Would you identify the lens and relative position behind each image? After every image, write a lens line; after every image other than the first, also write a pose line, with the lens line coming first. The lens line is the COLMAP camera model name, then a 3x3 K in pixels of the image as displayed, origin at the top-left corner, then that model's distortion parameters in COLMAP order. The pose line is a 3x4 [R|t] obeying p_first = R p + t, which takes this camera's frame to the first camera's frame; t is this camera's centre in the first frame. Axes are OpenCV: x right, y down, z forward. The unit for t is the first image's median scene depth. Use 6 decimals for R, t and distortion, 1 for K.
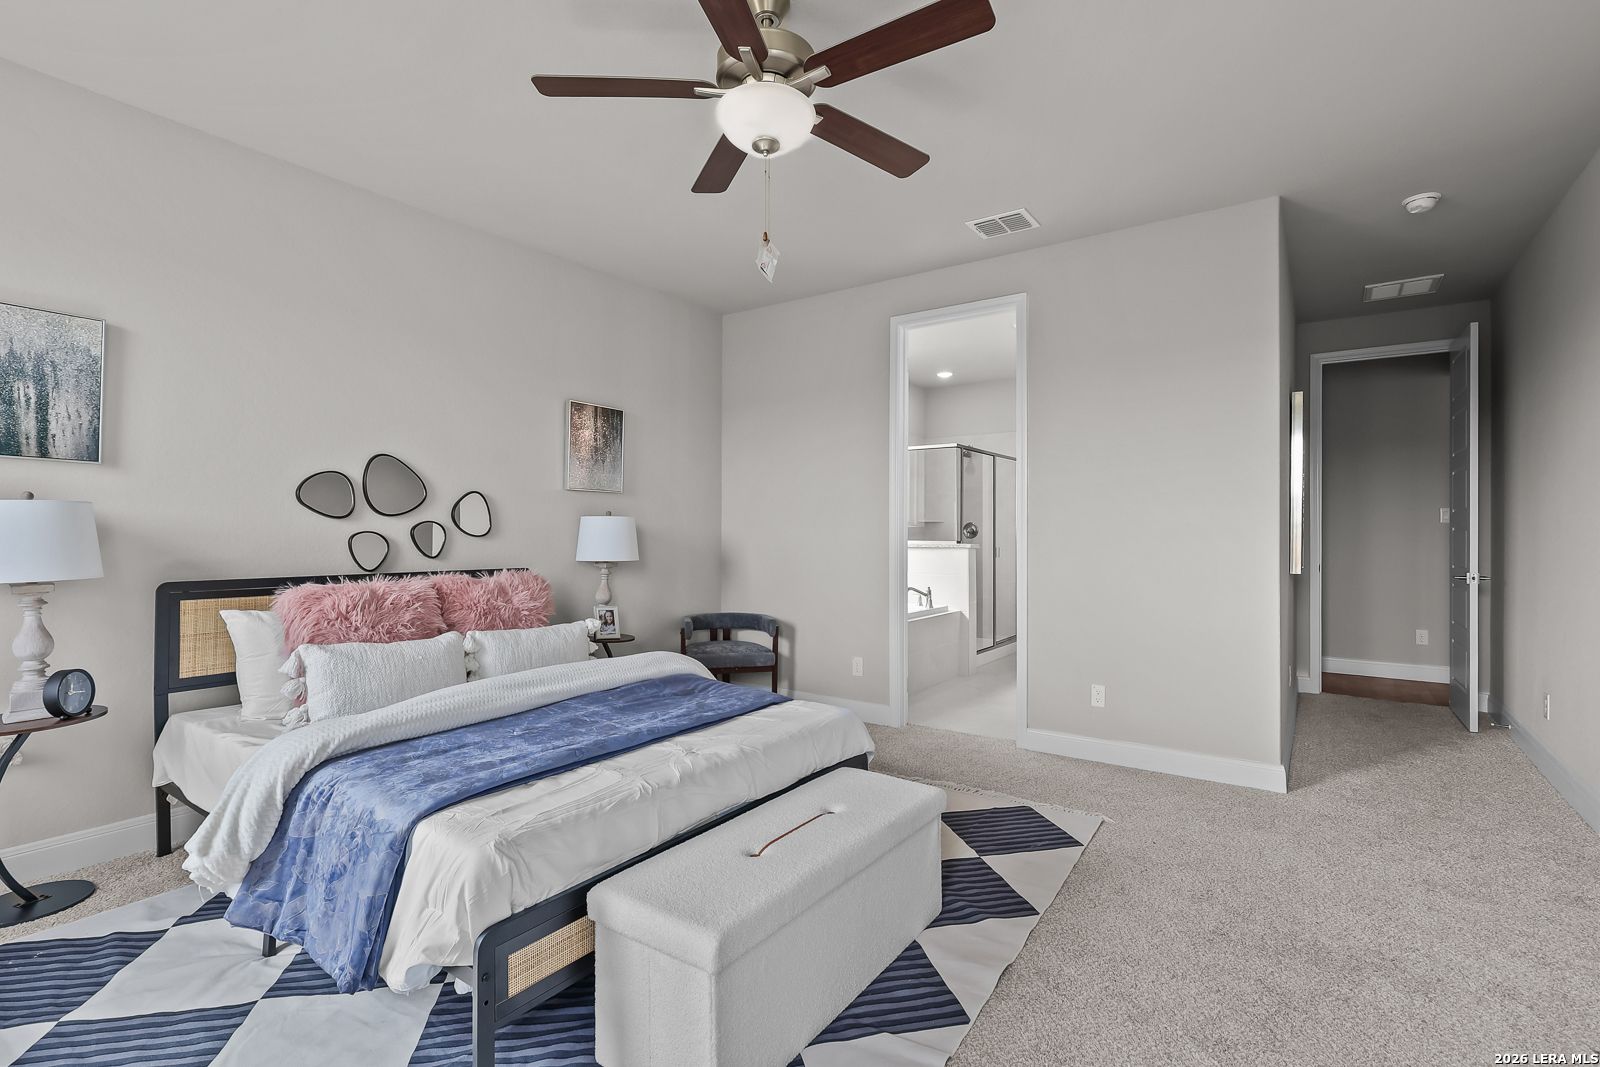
lens RADIAL K [[734.7, 0, 799.3], [0, 734.7, 533.0], [0, 0, 1]] dist [-0.003437, -0.000072]
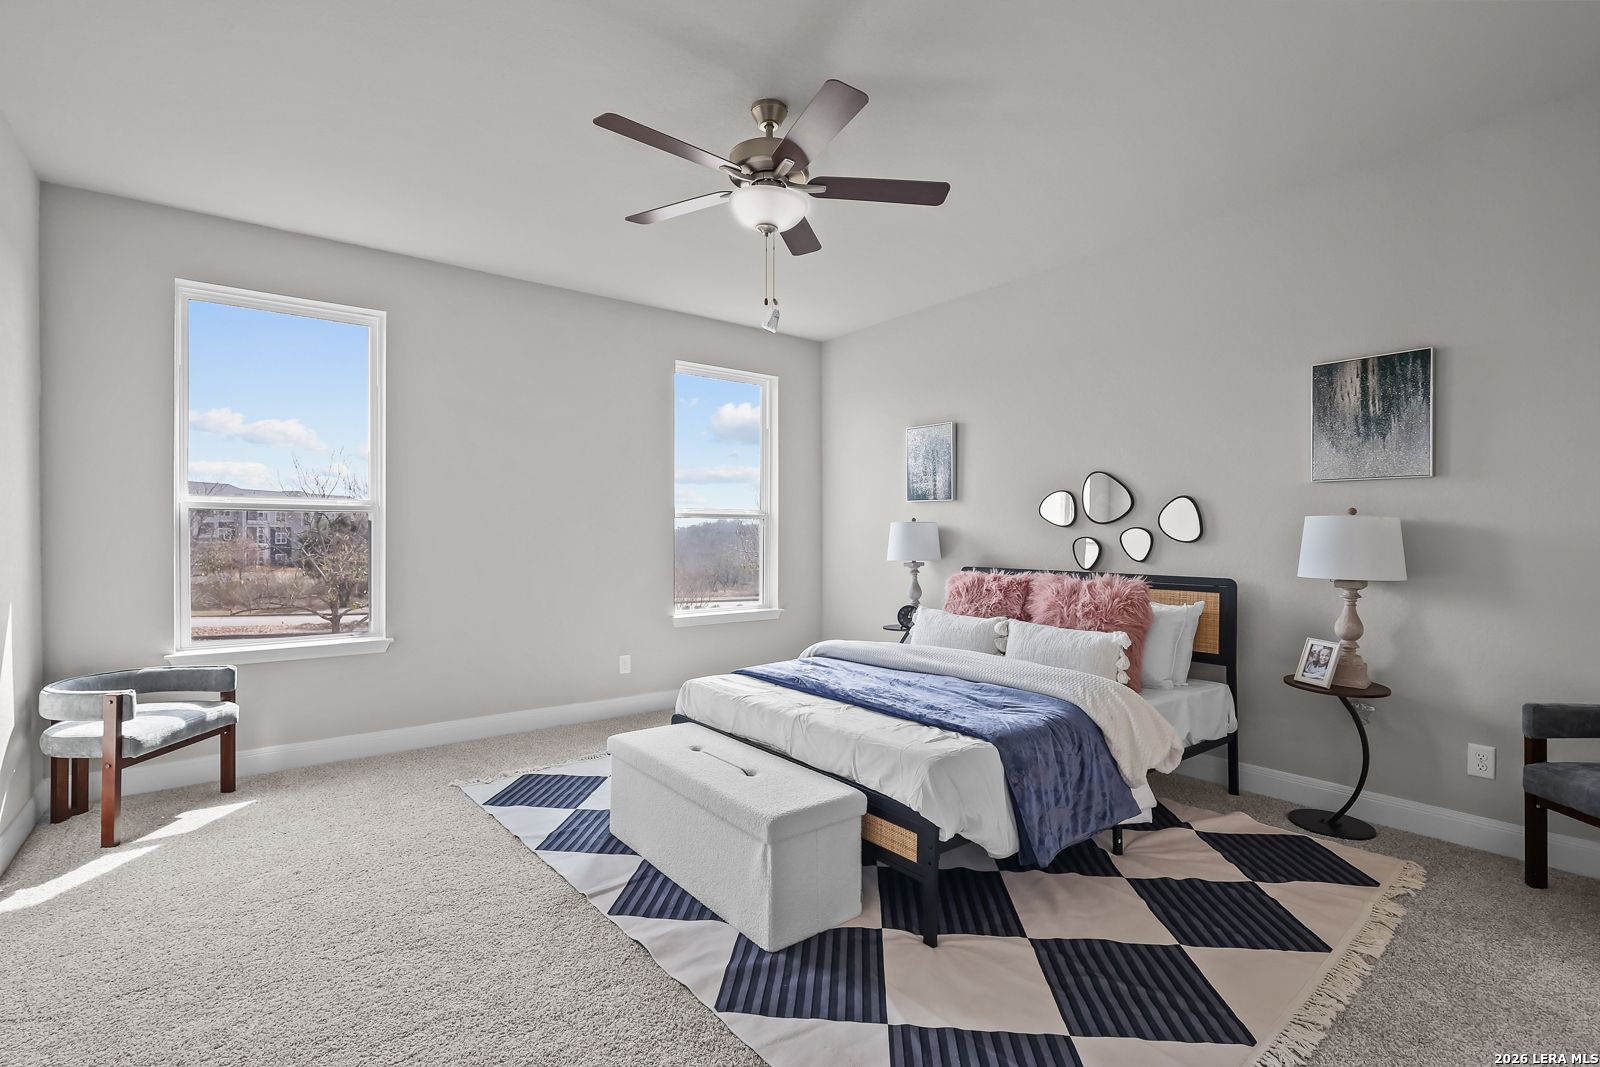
lens RADIAL K [[734.7, 0, 798.5], [0, 734.7, 542.0], [0, 0, 1]] dist [-0.003437, -0.000072]
pose [[-0.289919, 0.005731, -0.957034, 0.702006], [-0.000342, 0.999981, 0.006092, -0.001377], [0.957051, 0.002093, -0.289912, 0.865339]]
